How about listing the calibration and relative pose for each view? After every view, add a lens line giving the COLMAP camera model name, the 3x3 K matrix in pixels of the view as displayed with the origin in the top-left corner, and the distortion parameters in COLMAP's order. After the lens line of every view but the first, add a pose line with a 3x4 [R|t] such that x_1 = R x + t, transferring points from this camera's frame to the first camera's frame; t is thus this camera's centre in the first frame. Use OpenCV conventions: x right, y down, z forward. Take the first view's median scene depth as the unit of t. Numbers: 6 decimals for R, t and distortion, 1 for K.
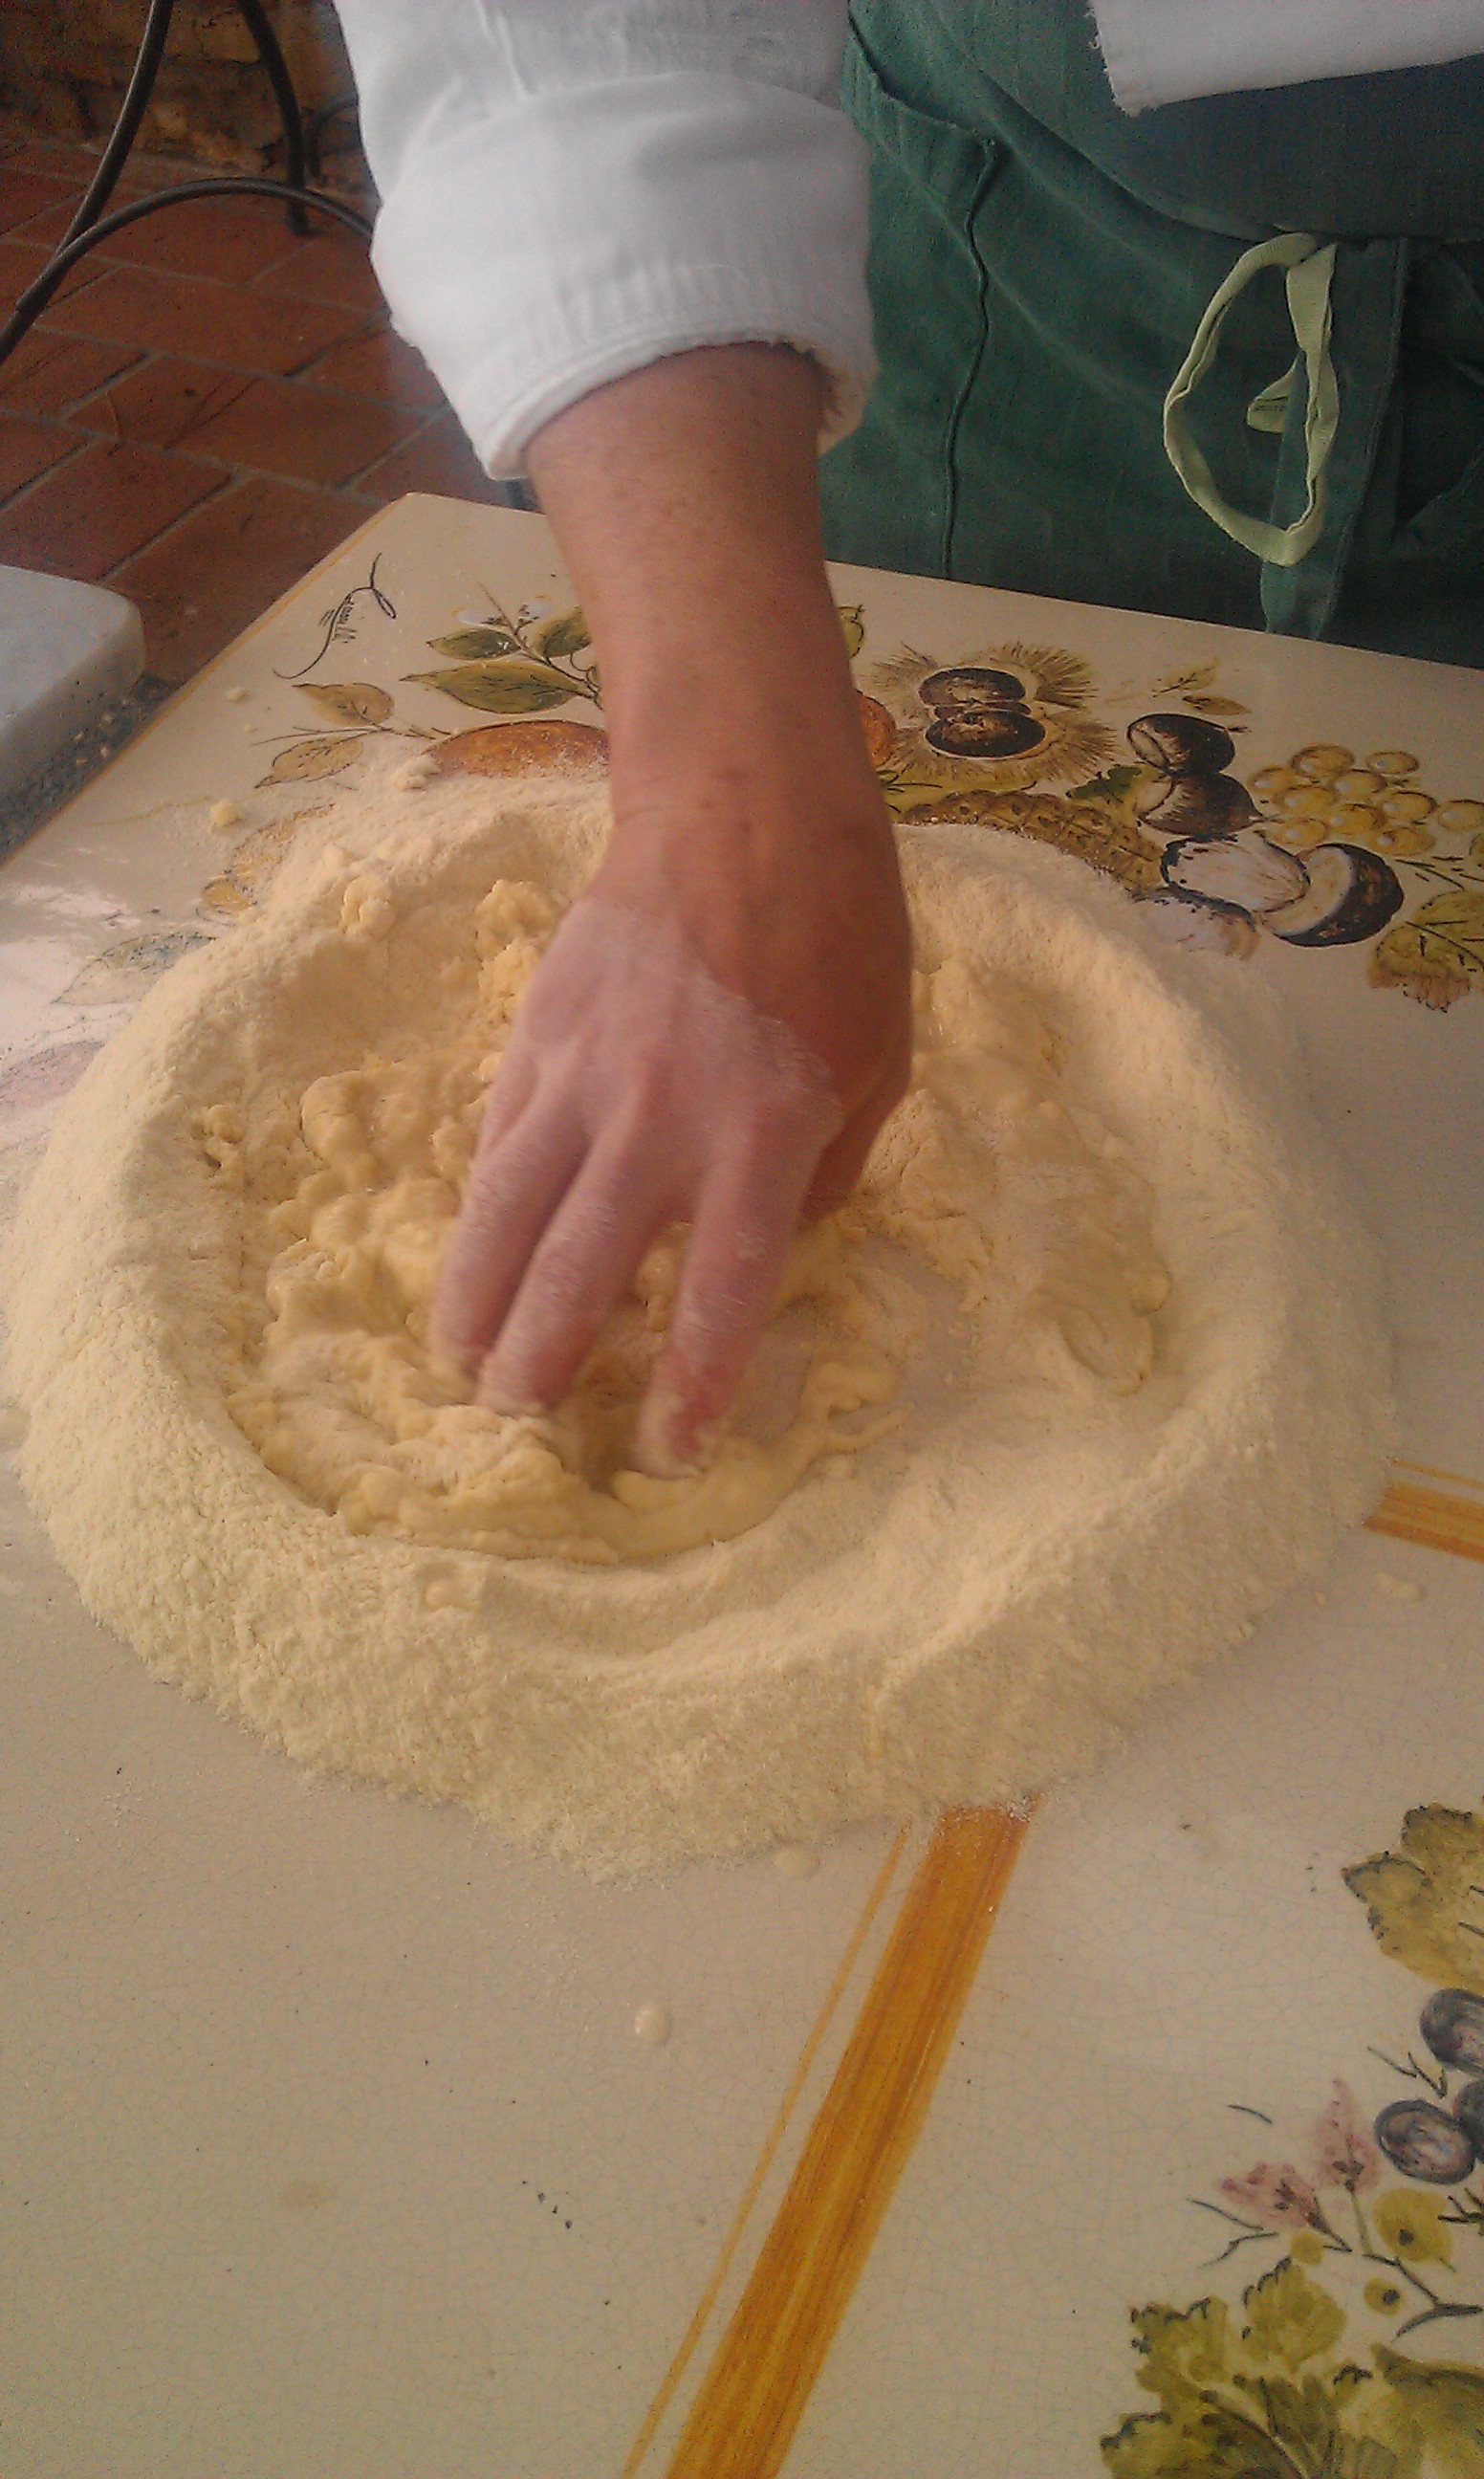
lens RADIAL K [[2660.0, 0, 743.6], [0, 2660.0, 1308.9], [0, 0, 1]] dist [0.100503, -0.276602]
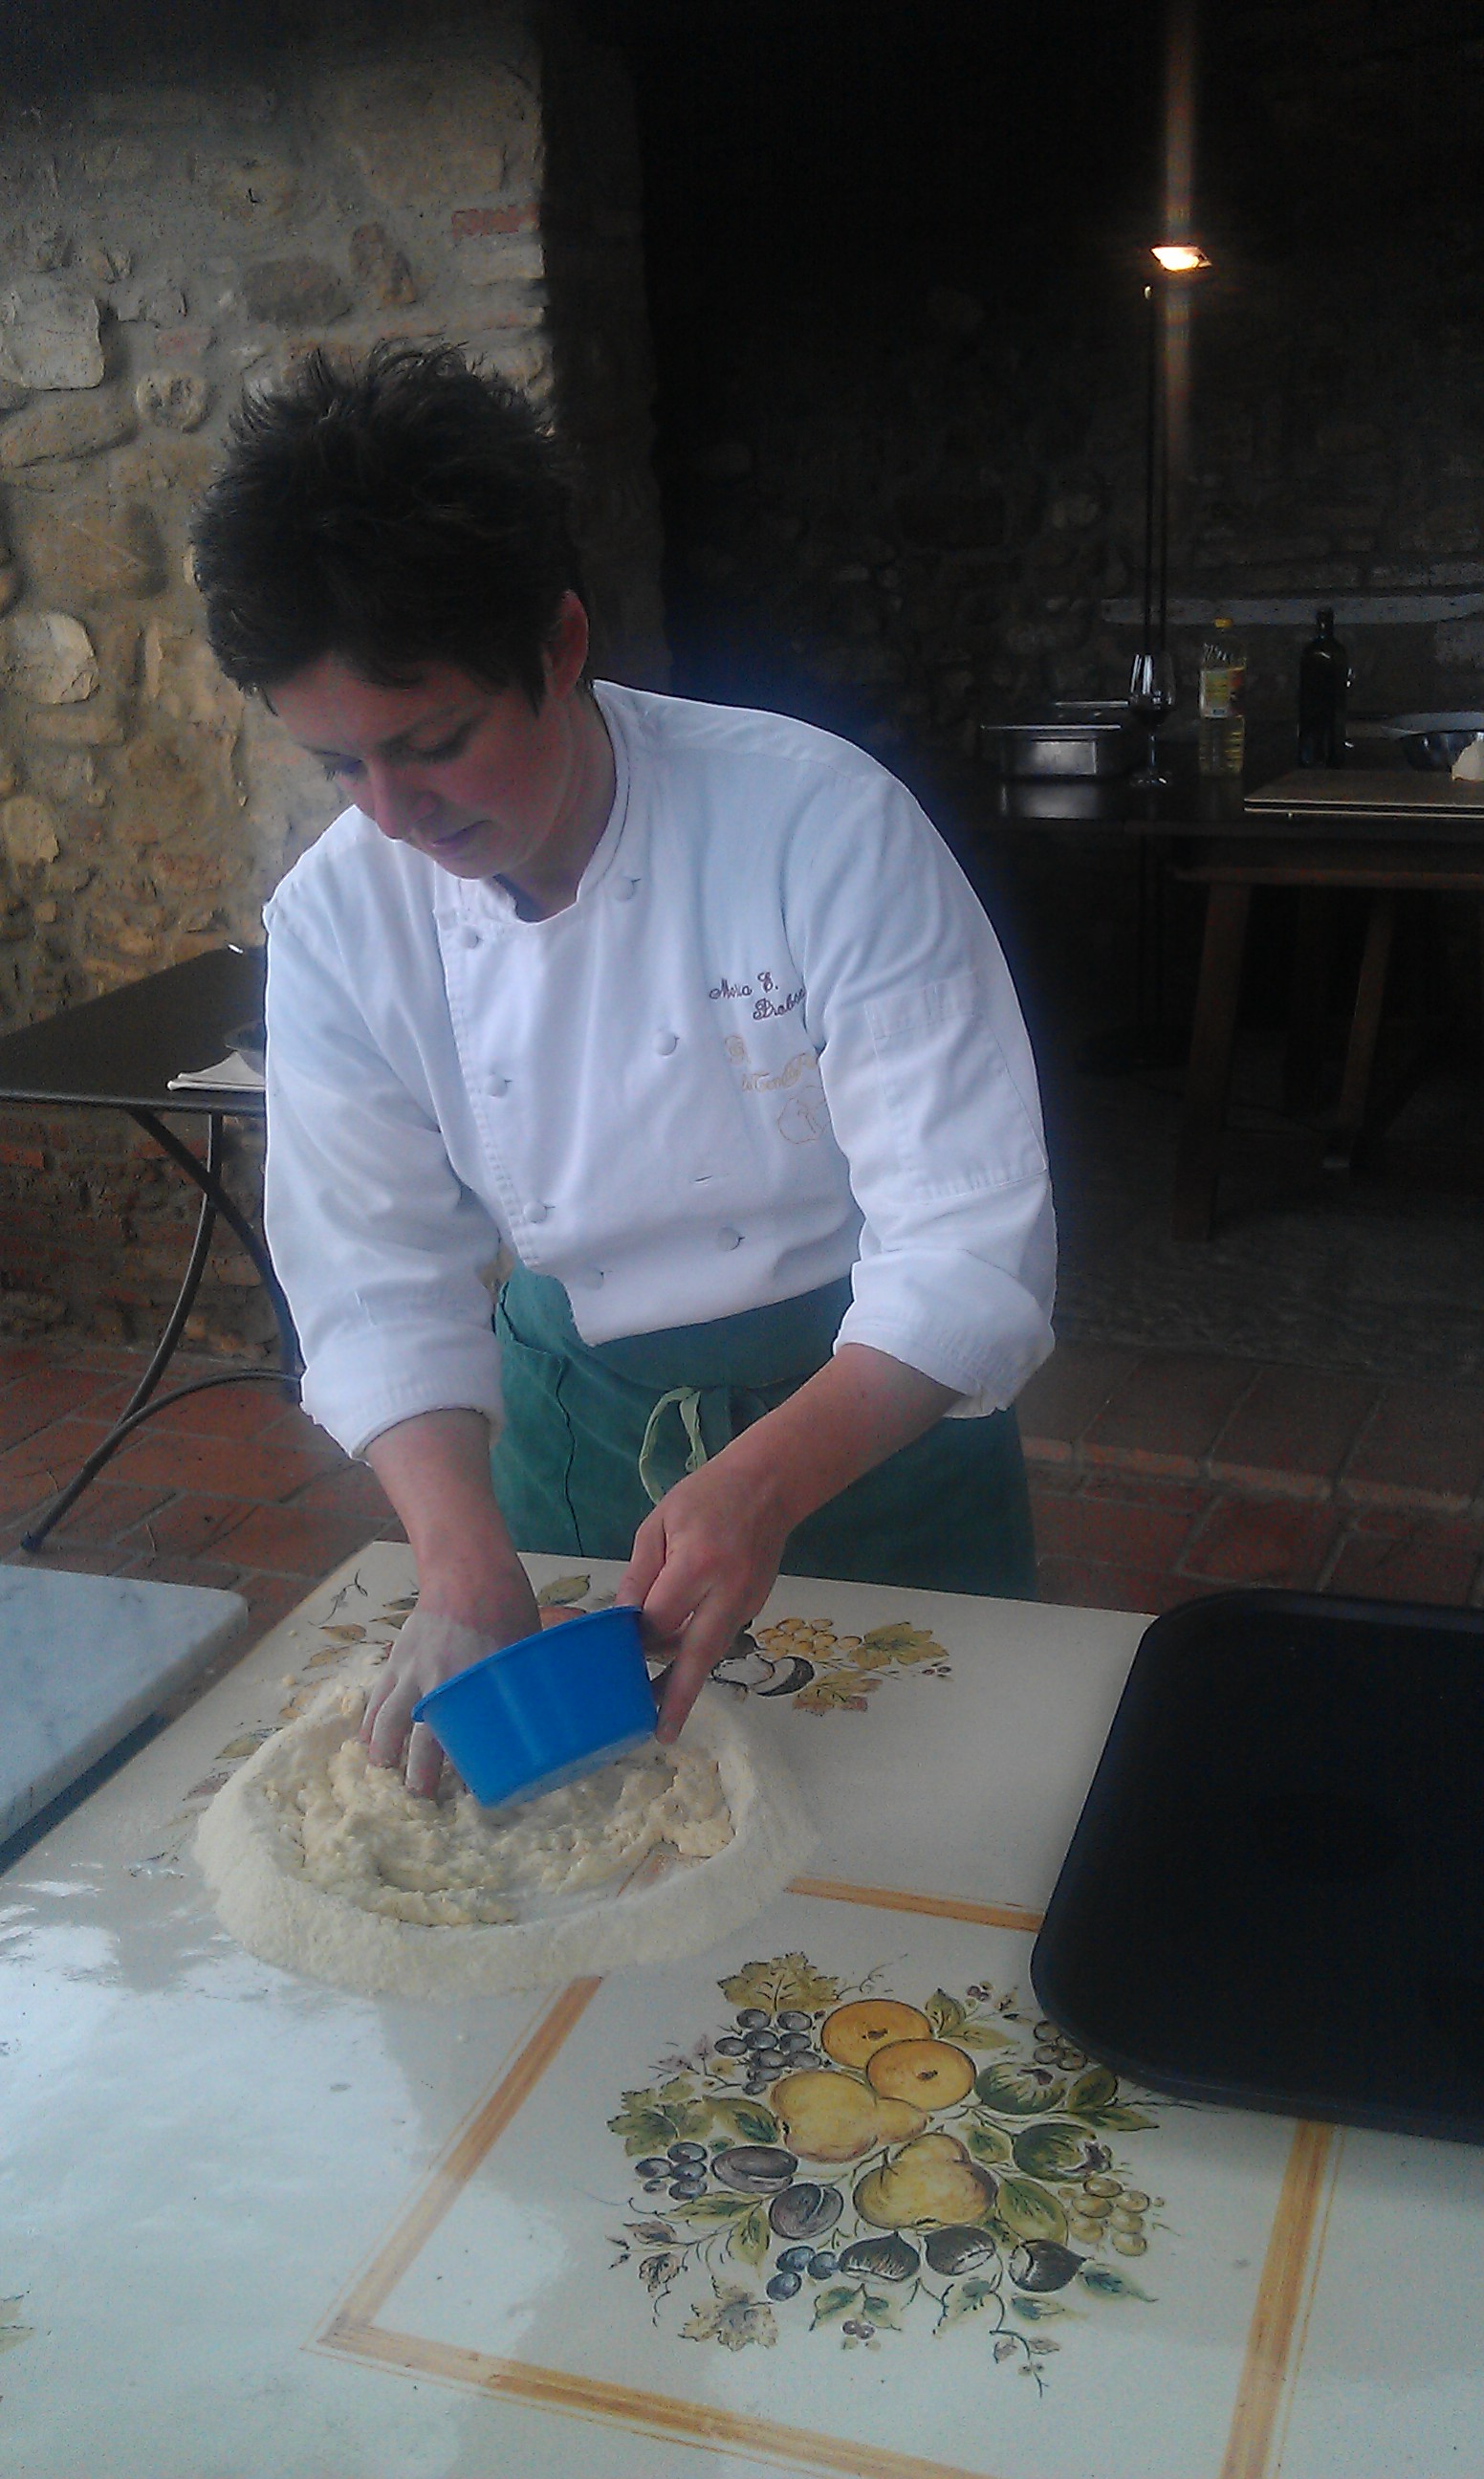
lens RADIAL K [[2695.6, 0, 731.7], [0, 2695.6, 1189.3], [0, 0, 1]] dist [0.172402, -0.487161]
pose [[0.997937, -0.060718, 0.020834, 0.225039], [0.063795, 0.901990, -0.427019, 0.658514], [0.007136, 0.427467, 0.904003, -1.827834]]
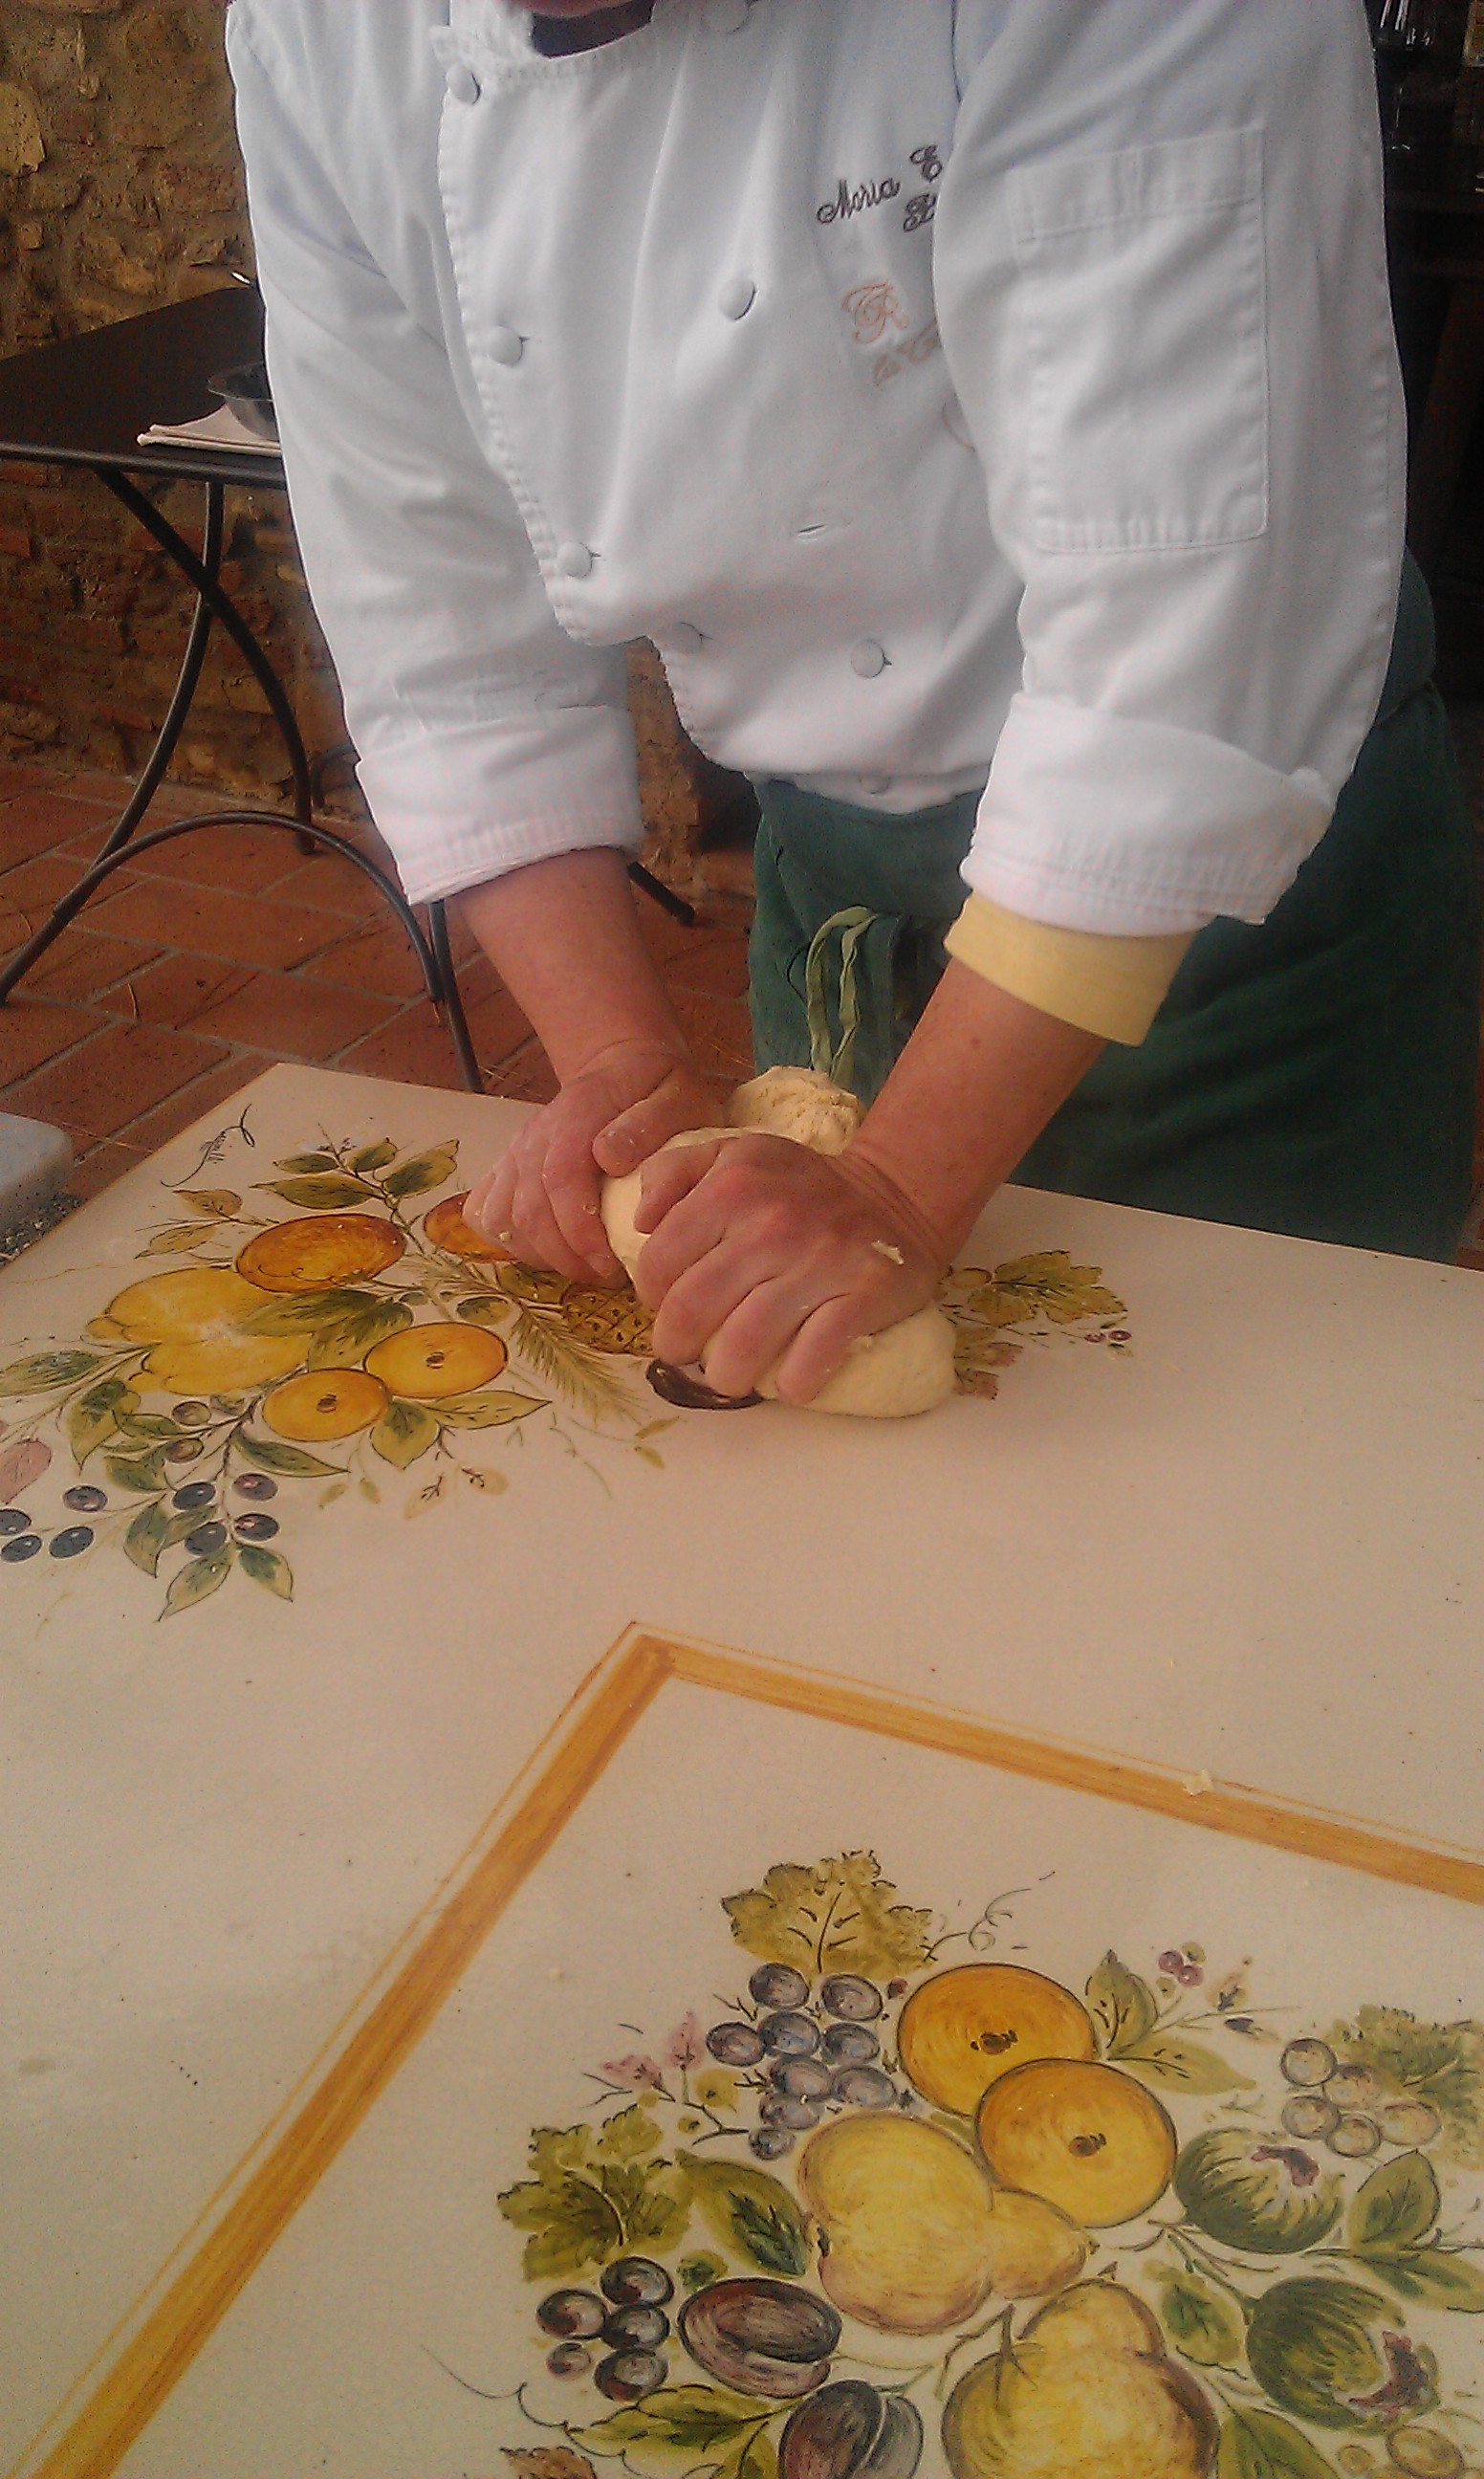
lens RADIAL K [[2695.6, 0, 731.7], [0, 2695.6, 1189.3], [0, 0, 1]] dist [0.172402, -0.487161]
pose [[0.999867, 0.005119, -0.015503, 0.247549], [-0.008819, 0.968479, -0.248939, 0.200145], [0.013740, 0.249042, 0.968395, -0.637248]]
